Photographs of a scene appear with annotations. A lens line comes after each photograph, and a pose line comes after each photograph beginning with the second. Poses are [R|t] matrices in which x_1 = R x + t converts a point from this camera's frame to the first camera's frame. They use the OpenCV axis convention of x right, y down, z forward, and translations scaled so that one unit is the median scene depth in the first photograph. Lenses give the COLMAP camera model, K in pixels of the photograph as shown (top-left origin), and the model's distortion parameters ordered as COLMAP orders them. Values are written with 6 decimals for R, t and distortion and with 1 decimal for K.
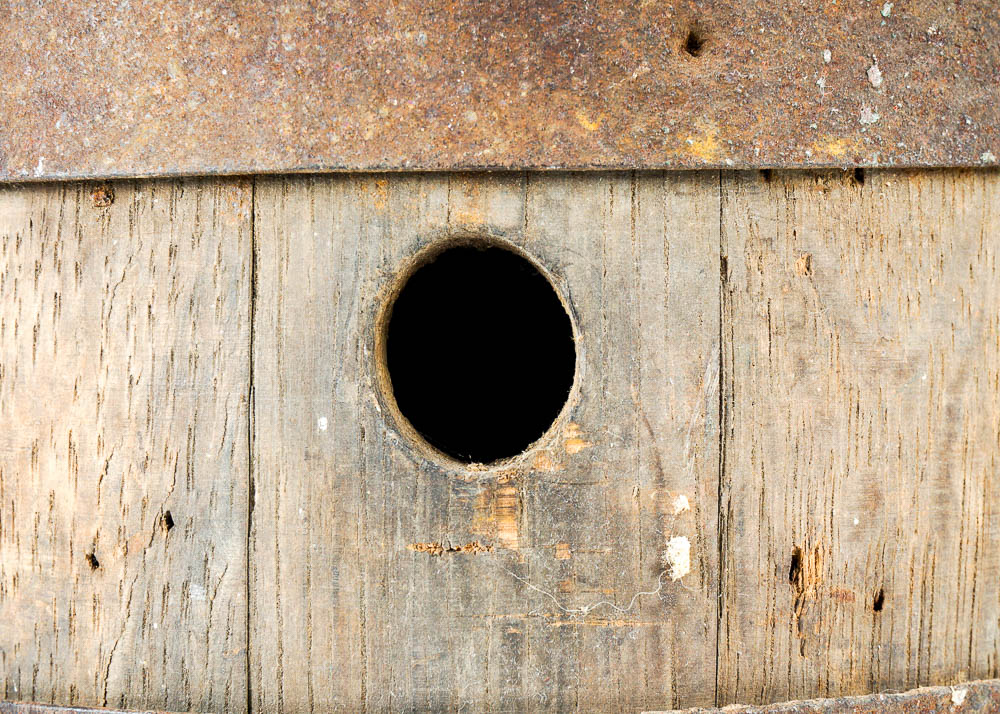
lens RADIAL K [[2213.4, 0, 499.0], [0, 2213.4, 357.0], [0, 0, 1]] dist [0.034773, 0.000000]
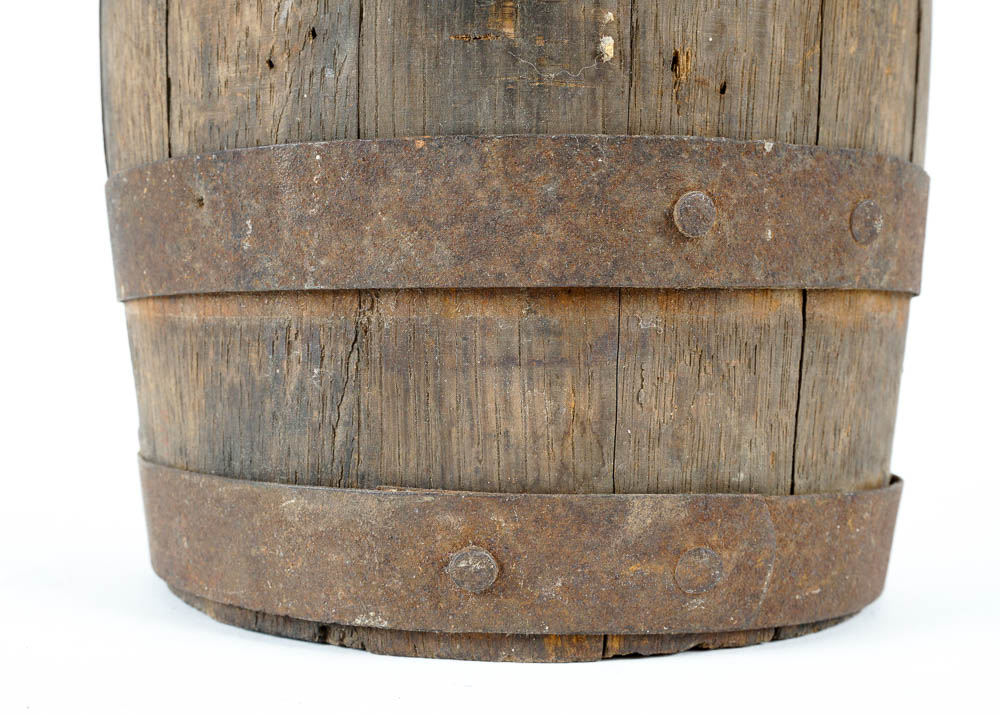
lens RADIAL K [[1310.1, 0, 501.4], [0, 1310.1, 356.9], [0, 0, 1]] dist [-0.030357, 0.000000]
pose [[0.999800, 0.013364, -0.014905, 0.016841], [-0.013121, 0.999782, 0.016236, 0.312055], [0.015119, -0.016037, 0.999757, -0.025770]]
